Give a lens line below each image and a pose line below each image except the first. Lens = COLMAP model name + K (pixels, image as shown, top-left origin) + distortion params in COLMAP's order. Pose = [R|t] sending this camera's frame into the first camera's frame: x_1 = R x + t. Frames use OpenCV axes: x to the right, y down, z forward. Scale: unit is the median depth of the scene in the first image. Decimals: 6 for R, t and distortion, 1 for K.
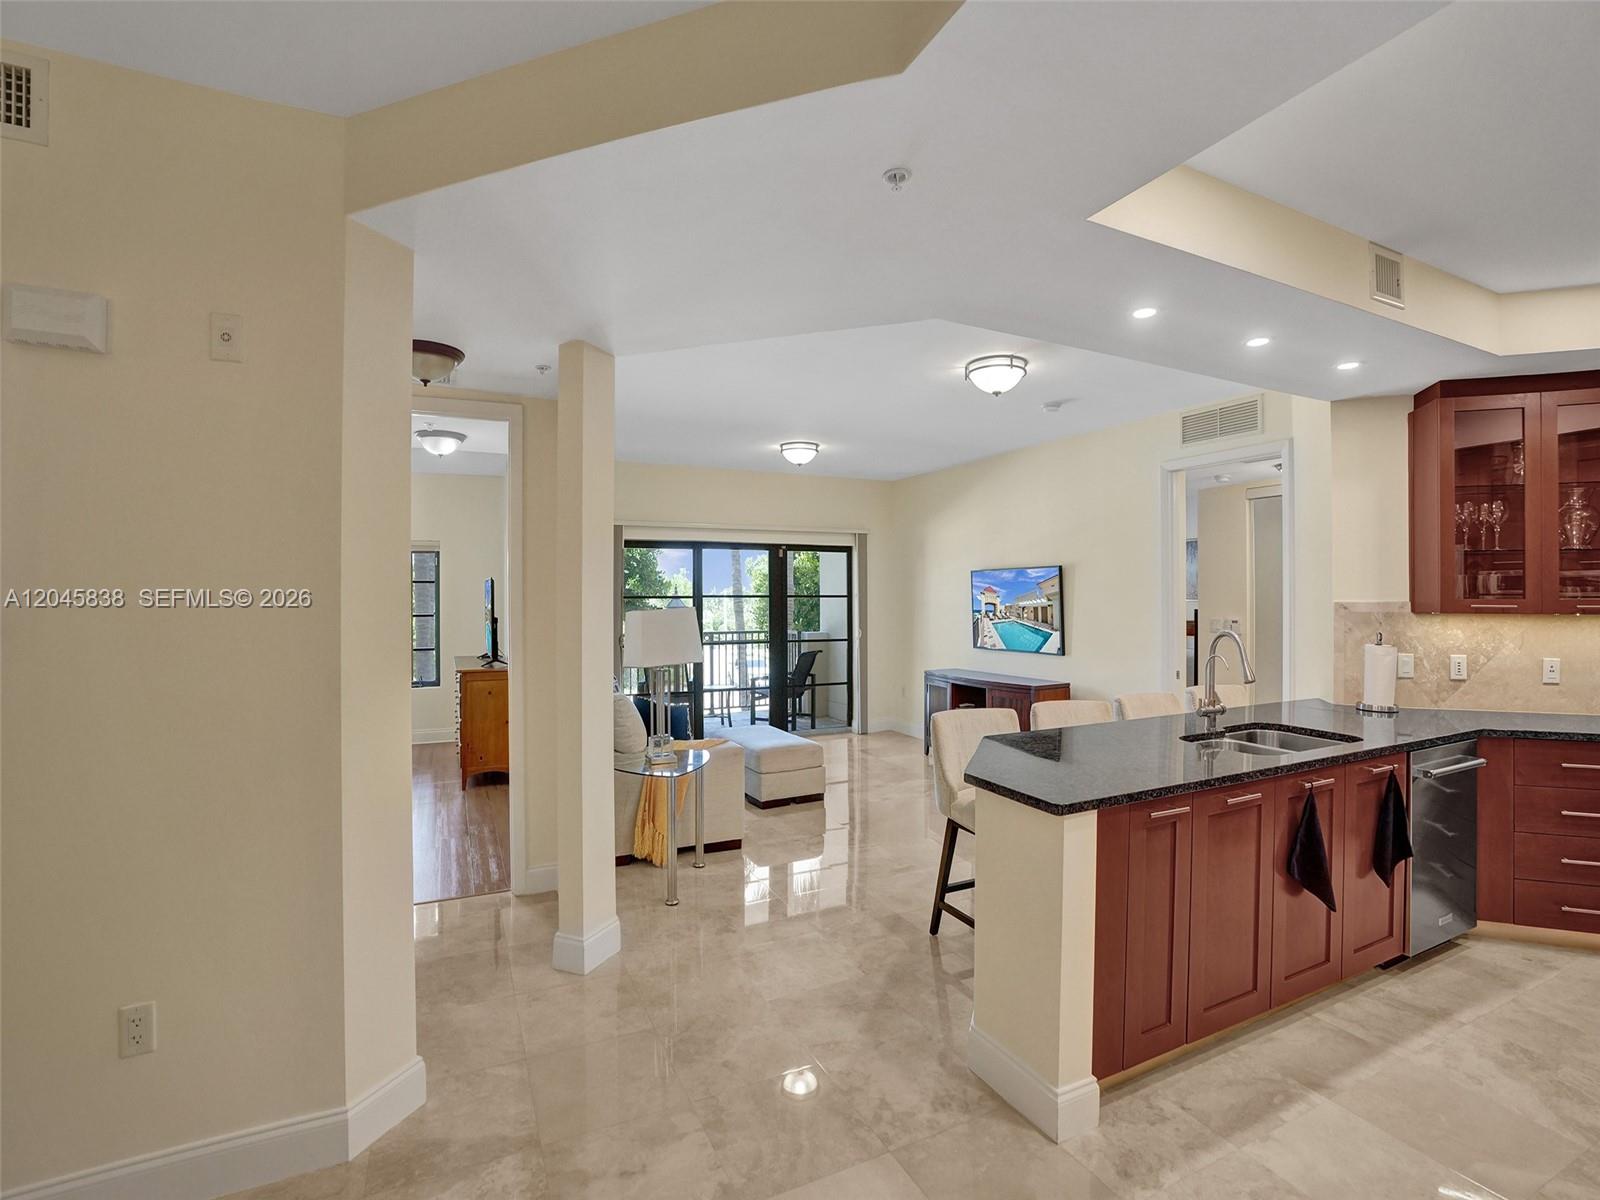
lens RADIAL K [[748.6, 0, 802.5], [0, 748.6, 590.1], [0, 0, 1]] dist [-0.074798, 0.020573]
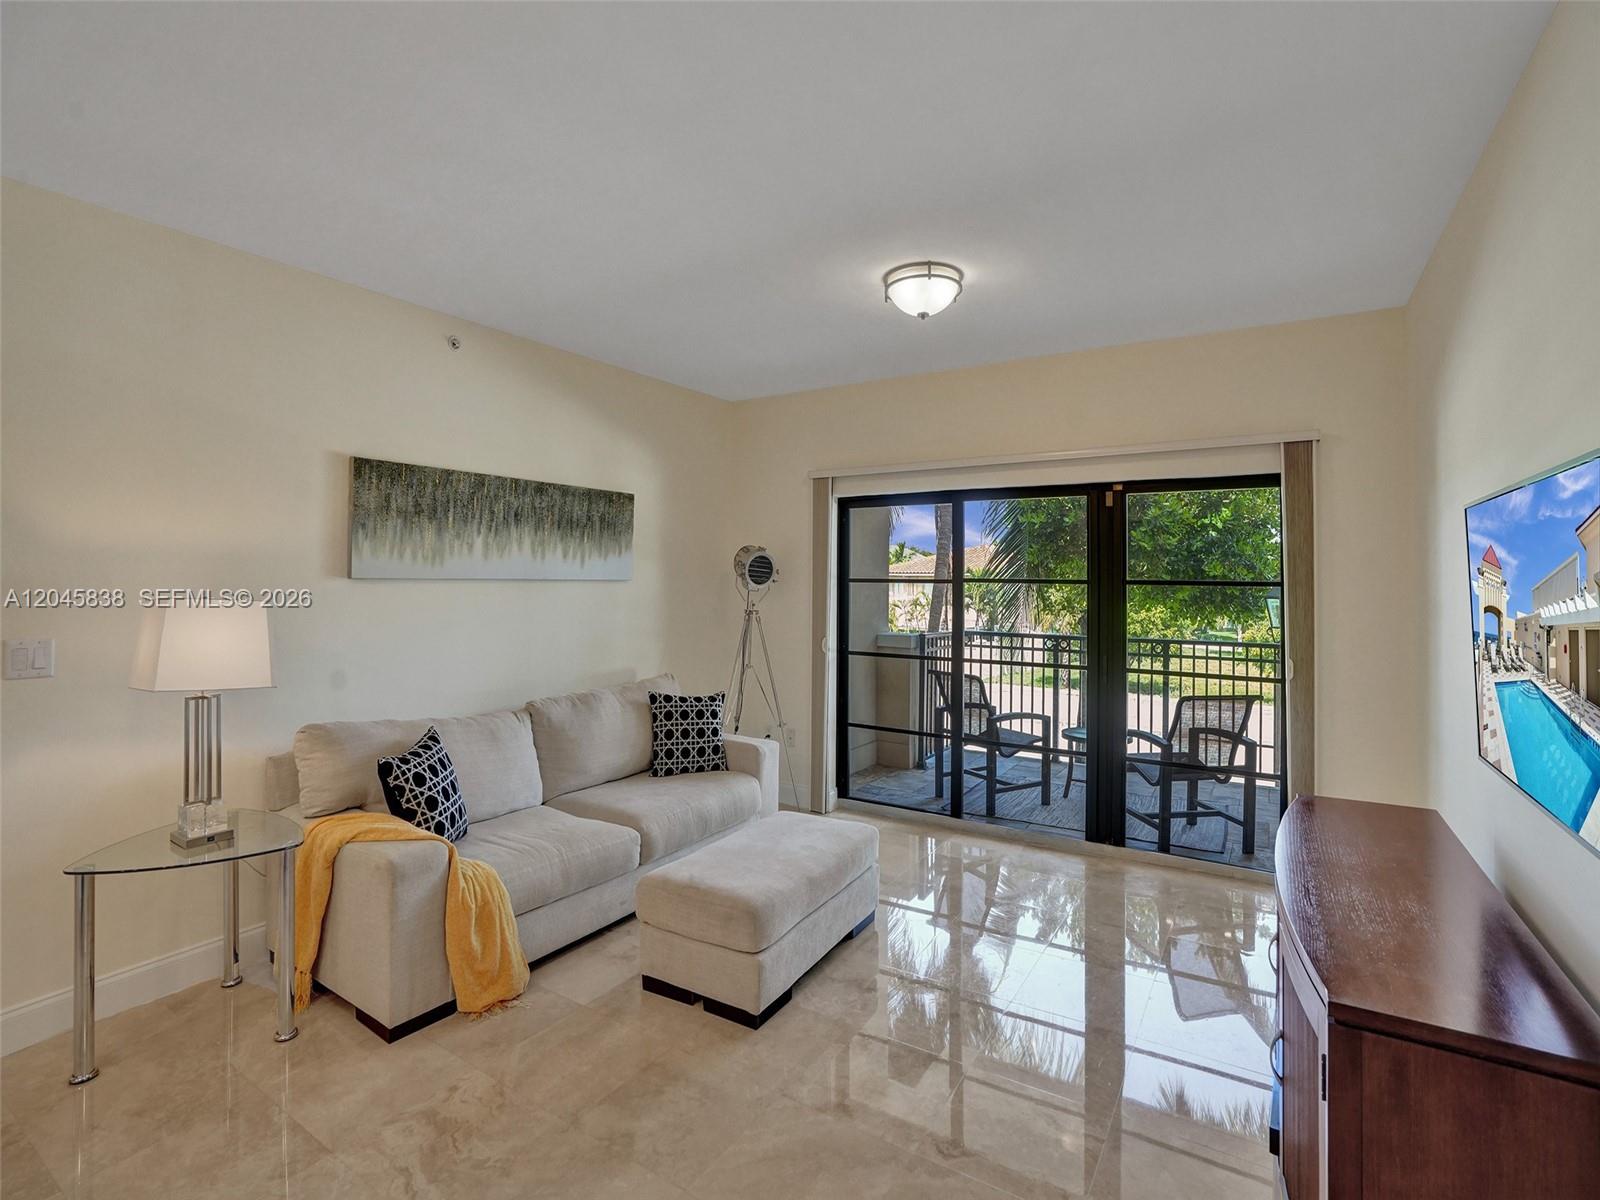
lens RADIAL K [[748.6, 0, 802.5], [0, 748.6, 590.1], [0, 0, 1]] dist [-0.074798, 0.020573]
pose [[0.538241, 0.014181, -0.842672, 0.293163], [-0.004367, 0.999892, 0.014038, 0.006908], [0.842780, -0.003876, 0.538245, 0.558997]]
